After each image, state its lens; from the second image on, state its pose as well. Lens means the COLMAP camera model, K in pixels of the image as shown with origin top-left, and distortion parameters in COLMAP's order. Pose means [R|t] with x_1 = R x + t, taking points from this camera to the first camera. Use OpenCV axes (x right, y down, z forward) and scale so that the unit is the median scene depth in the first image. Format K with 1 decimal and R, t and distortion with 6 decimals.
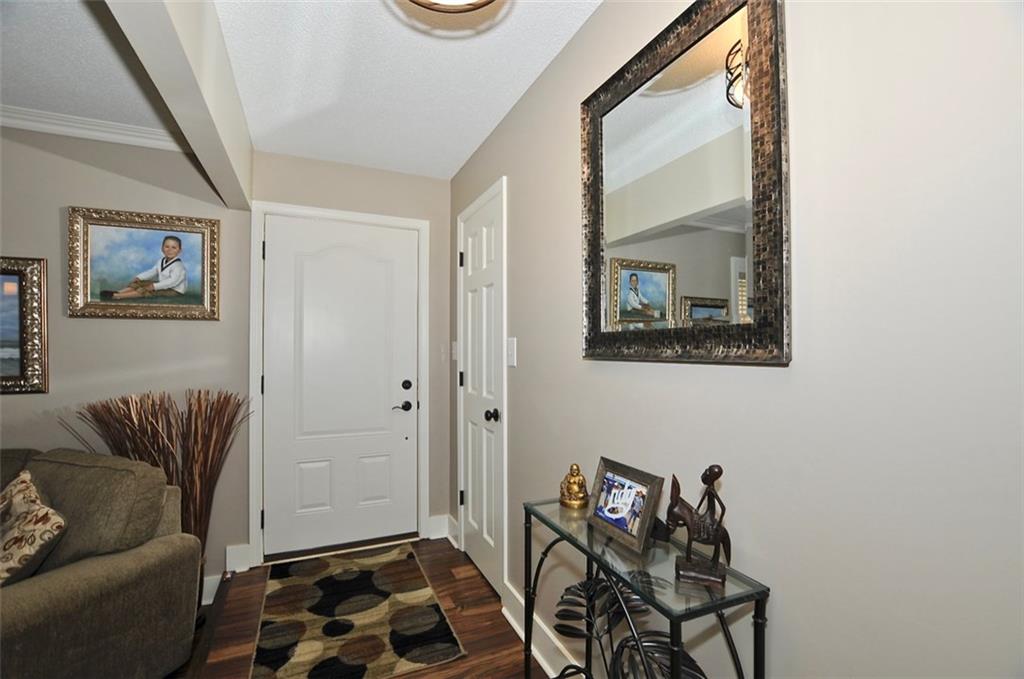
lens RADIAL K [[452.4, 0, 518.9], [0, 452.4, 344.3], [0, 0, 1]] dist [-0.028086, 0.003846]
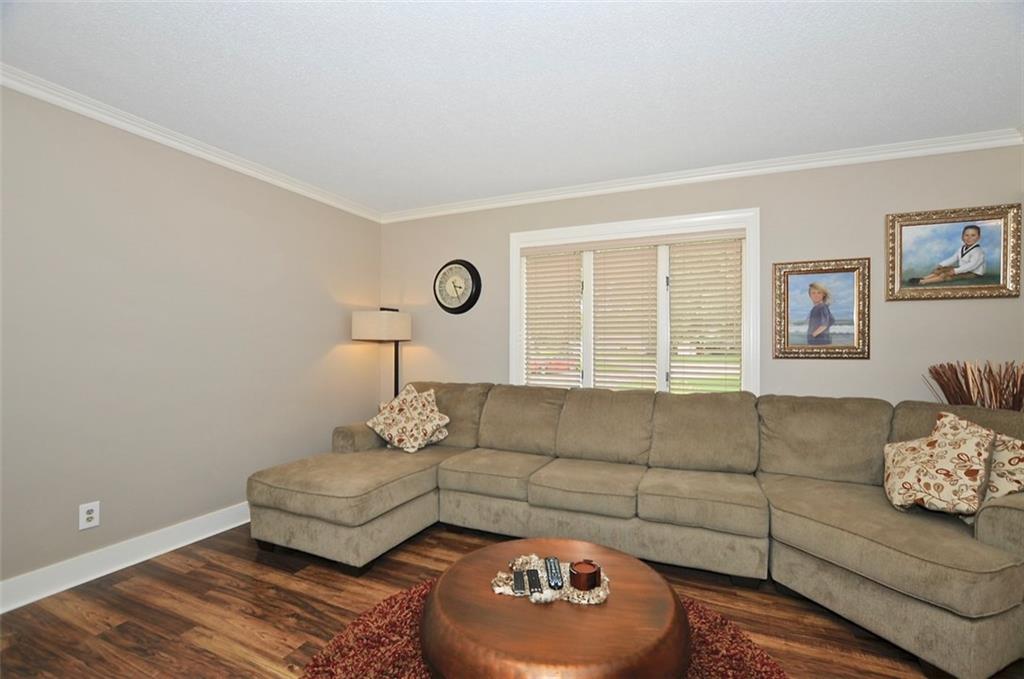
lens RADIAL K [[452.4, 0, 513.8], [0, 452.4, 341.9], [0, 0, 1]] dist [-0.028086, 0.003846]
pose [[0.677139, -0.007028, -0.735821, -0.760376], [0.001881, 0.999968, -0.007820, 0.062572], [0.735853, 0.003911, 0.677131, -0.639272]]
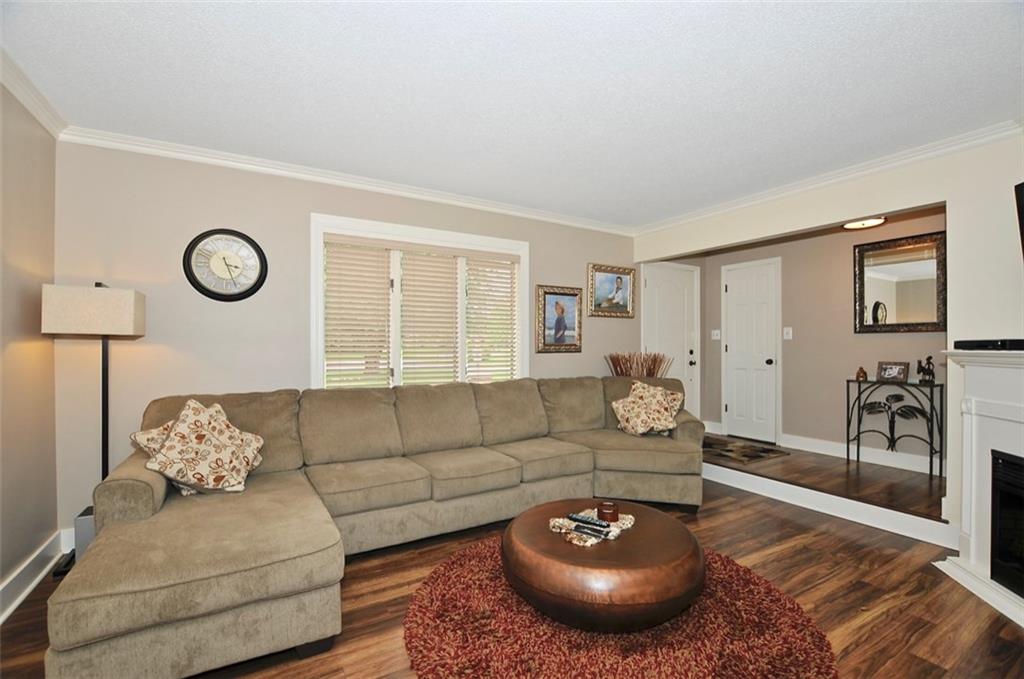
lens RADIAL K [[452.4, 0, 516.9], [0, 452.4, 343.1], [0, 0, 1]] dist [-0.028086, 0.003846]
pose [[0.991401, 0.000049, 0.130858, -1.547789], [-0.000193, 0.999999, 0.001087, 0.059650], [-0.130858, -0.001103, 0.991400, -1.016623]]
